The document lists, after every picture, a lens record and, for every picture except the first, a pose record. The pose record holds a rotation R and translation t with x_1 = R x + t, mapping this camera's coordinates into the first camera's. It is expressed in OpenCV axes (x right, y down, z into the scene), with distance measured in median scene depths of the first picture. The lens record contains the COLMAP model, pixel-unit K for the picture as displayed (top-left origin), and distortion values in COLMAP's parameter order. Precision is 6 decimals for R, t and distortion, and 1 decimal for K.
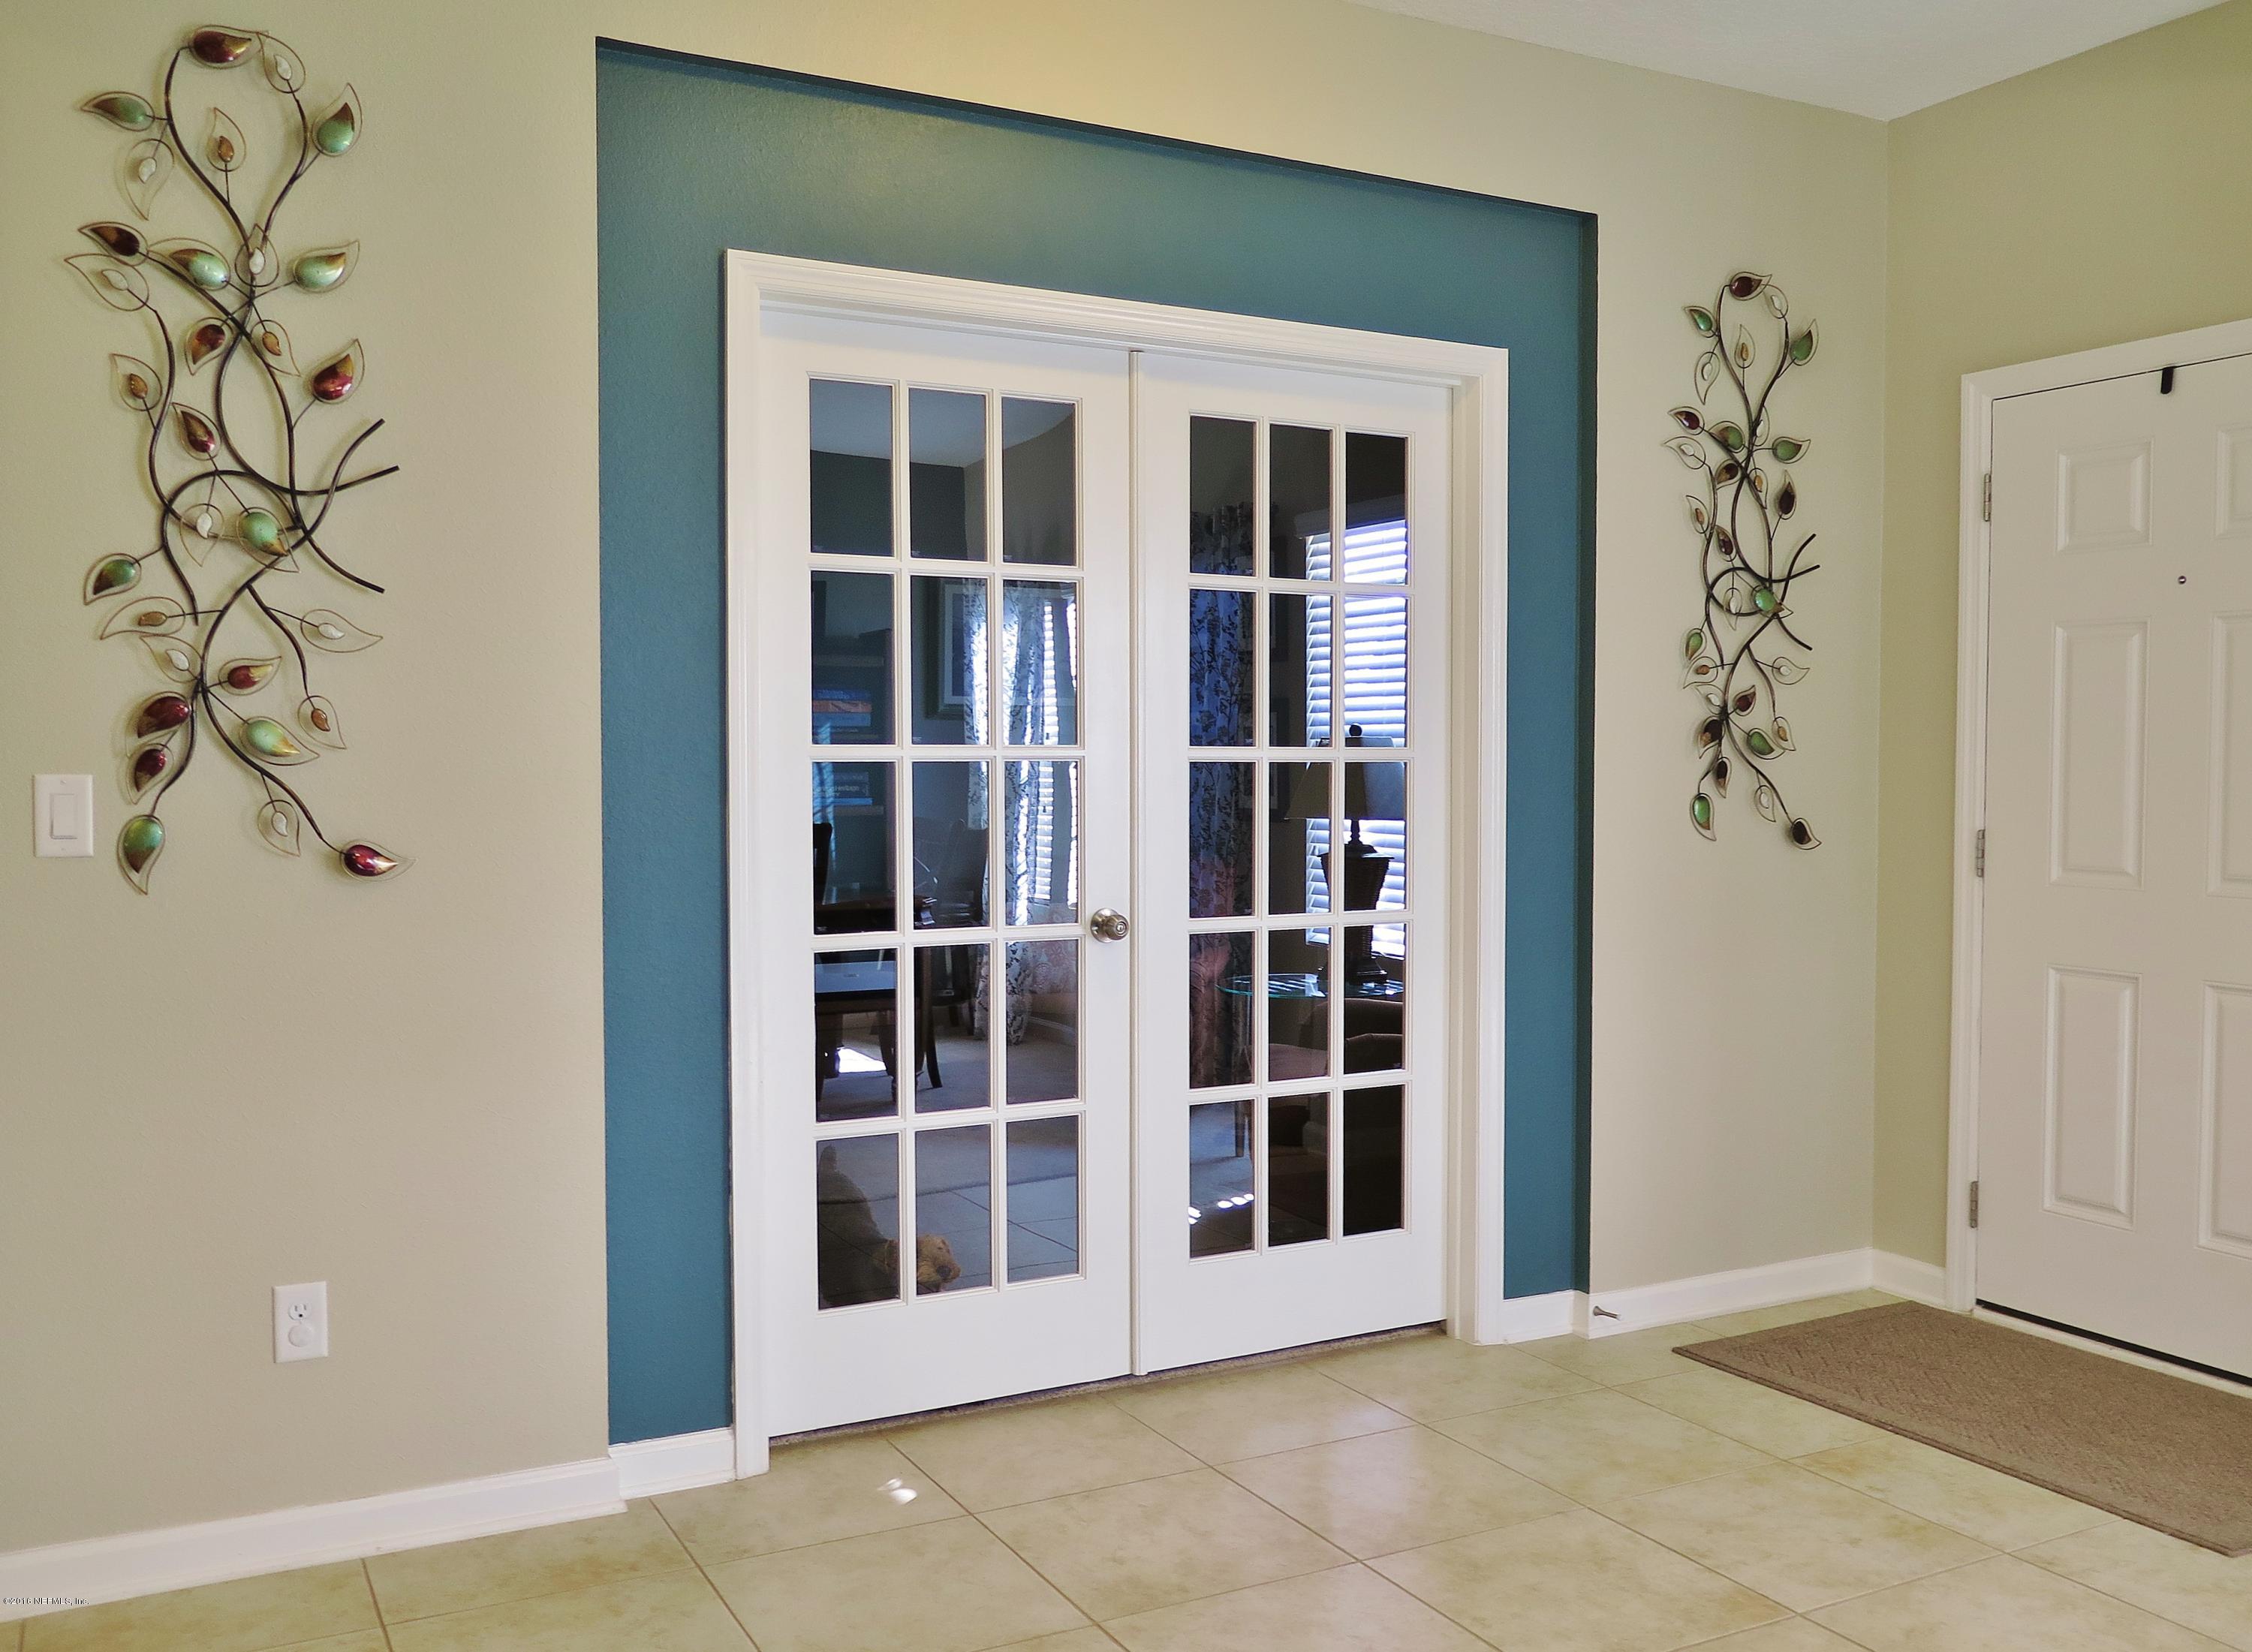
lens RADIAL K [[1895.2, 0, 1126.6], [0, 1895.2, 810.4], [0, 0, 1]] dist [-0.021147, 0.005765]
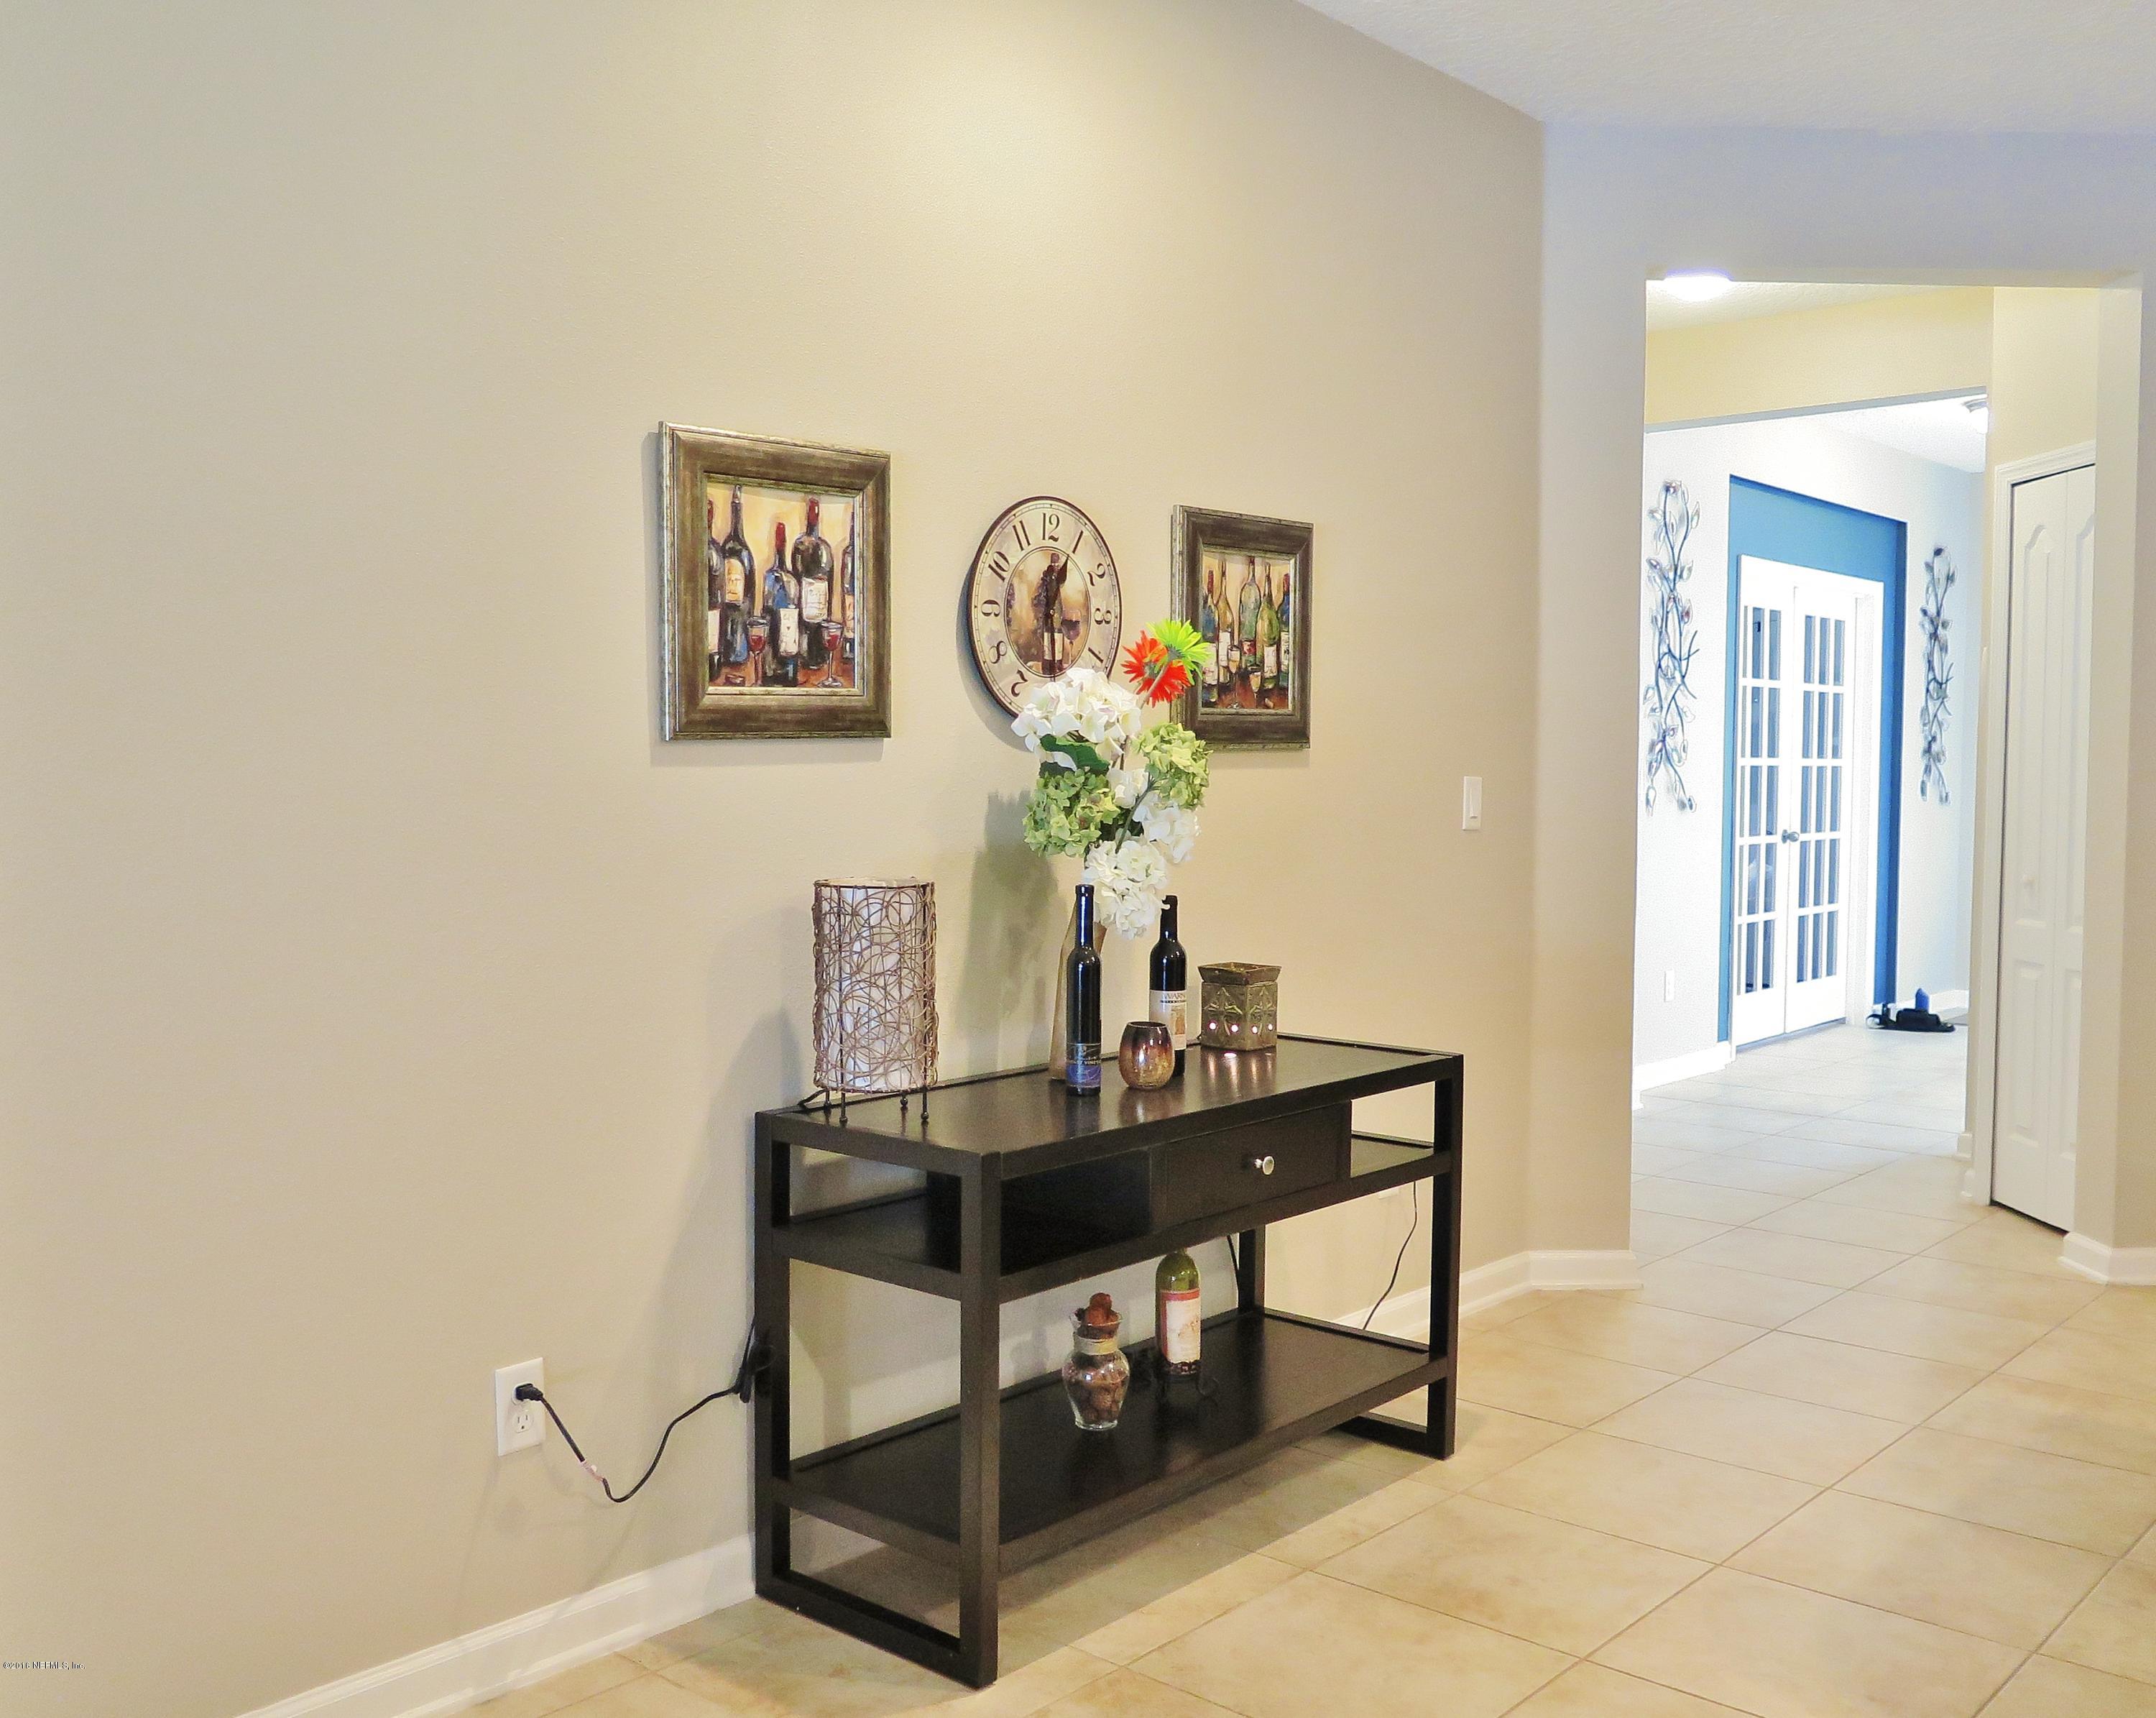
lens RADIAL K [[1980.1, 0, 1076.7], [0, 1980.1, 859.3], [0, 0, 1]] dist [-0.004493, -0.002132]
pose [[0.935041, -0.016889, 0.354138, -1.468507], [0.010681, 0.999753, 0.019477, 0.028847], [-0.354379, -0.014429, 0.934990, -0.834279]]
